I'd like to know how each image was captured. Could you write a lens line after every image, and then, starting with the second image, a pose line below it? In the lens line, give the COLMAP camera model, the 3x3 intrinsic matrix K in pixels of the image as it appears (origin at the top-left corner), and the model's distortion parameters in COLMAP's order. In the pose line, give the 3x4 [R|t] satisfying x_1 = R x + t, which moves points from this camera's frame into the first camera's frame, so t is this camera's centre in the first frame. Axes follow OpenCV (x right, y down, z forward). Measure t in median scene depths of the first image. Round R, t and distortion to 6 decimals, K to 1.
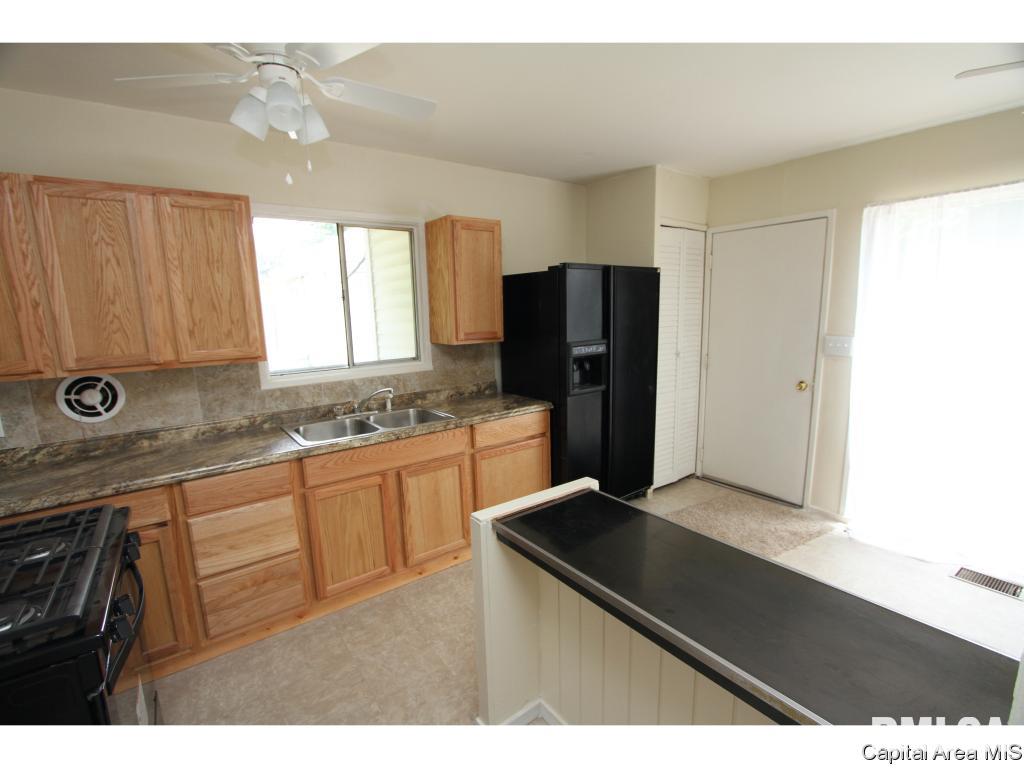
lens RADIAL K [[470.7, 0, 510.4], [0, 470.7, 392.0], [0, 0, 1]] dist [-0.023385, 0.004465]
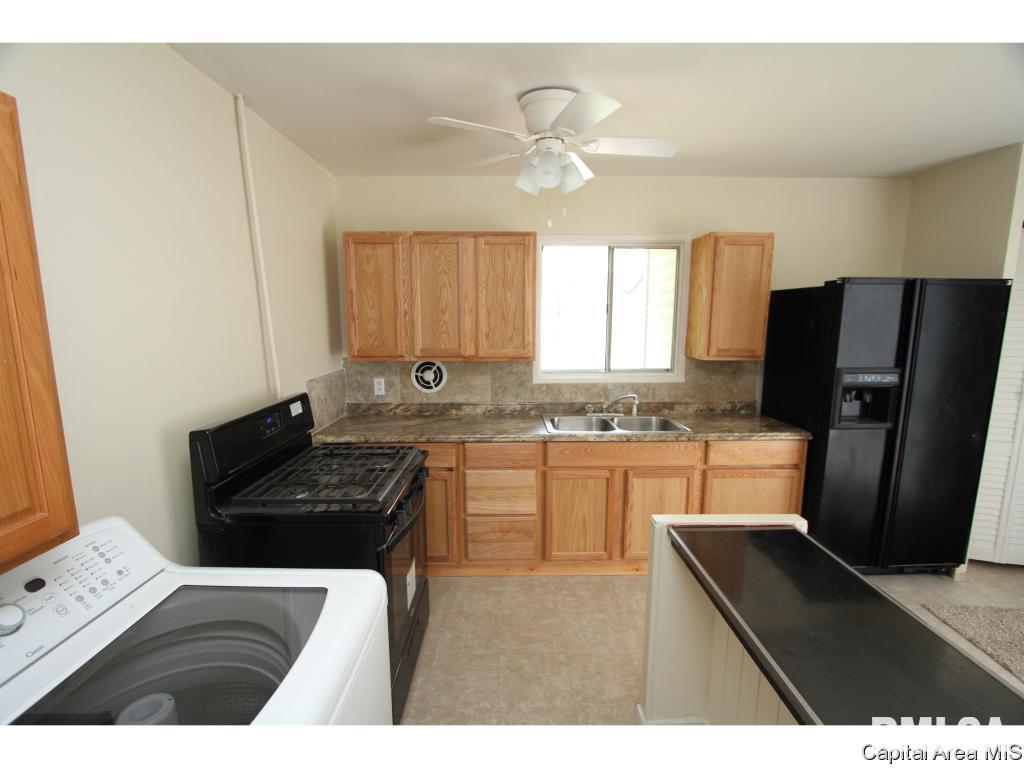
lens RADIAL K [[470.7, 0, 510.9], [0, 470.7, 391.8], [0, 0, 1]] dist [-0.023385, 0.004465]
pose [[0.808947, 0.118032, -0.575911, 0.163969], [-0.124295, 0.991831, 0.028684, -0.012286], [0.574592, 0.048379, 0.817009, -0.067303]]
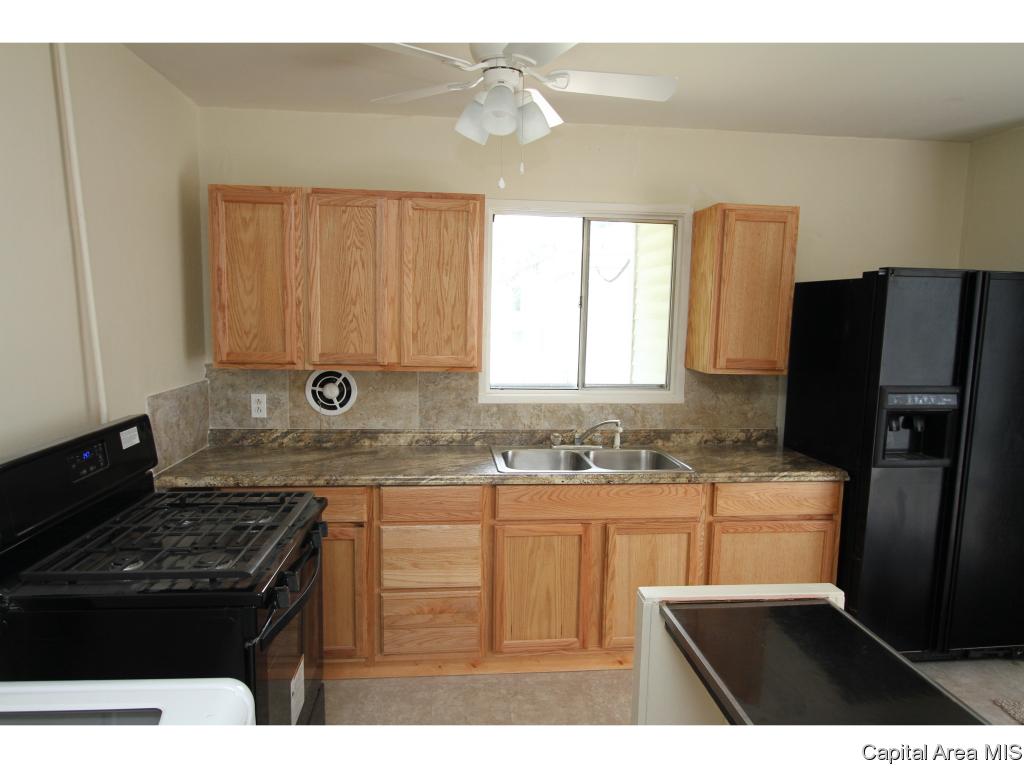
lens RADIAL K [[649.9, 0, 510.3], [0, 649.9, 390.9], [0, 0, 1]] dist [-0.020142, 0.012582]
pose [[0.856913, 0.105856, -0.504475, 0.164697], [-0.132768, 0.990991, -0.017580, -0.015477], [0.498069, 0.082043, 0.863247, -0.055889]]
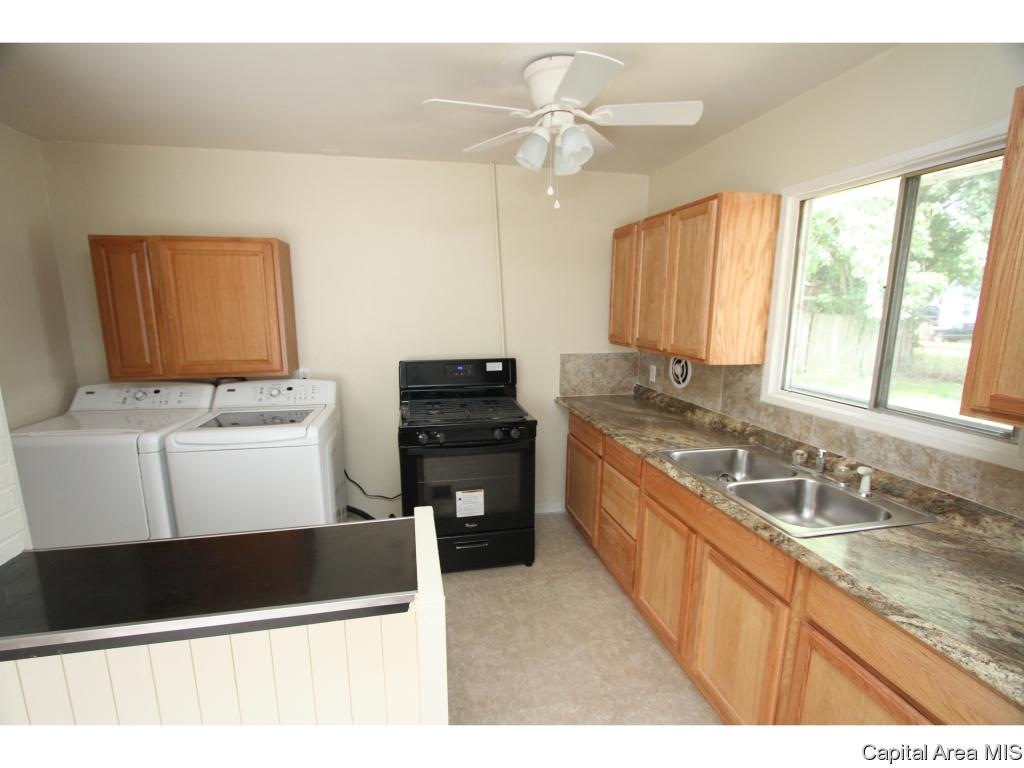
lens RADIAL K [[470.7, 0, 514.4], [0, 470.7, 391.6], [0, 0, 1]] dist [-0.023385, 0.004465]
pose [[-0.400119, 0.192018, -0.896122, 0.503275], [-0.158101, 0.948682, 0.273873, -0.211946], [0.902723, 0.251259, -0.349227, 0.979831]]
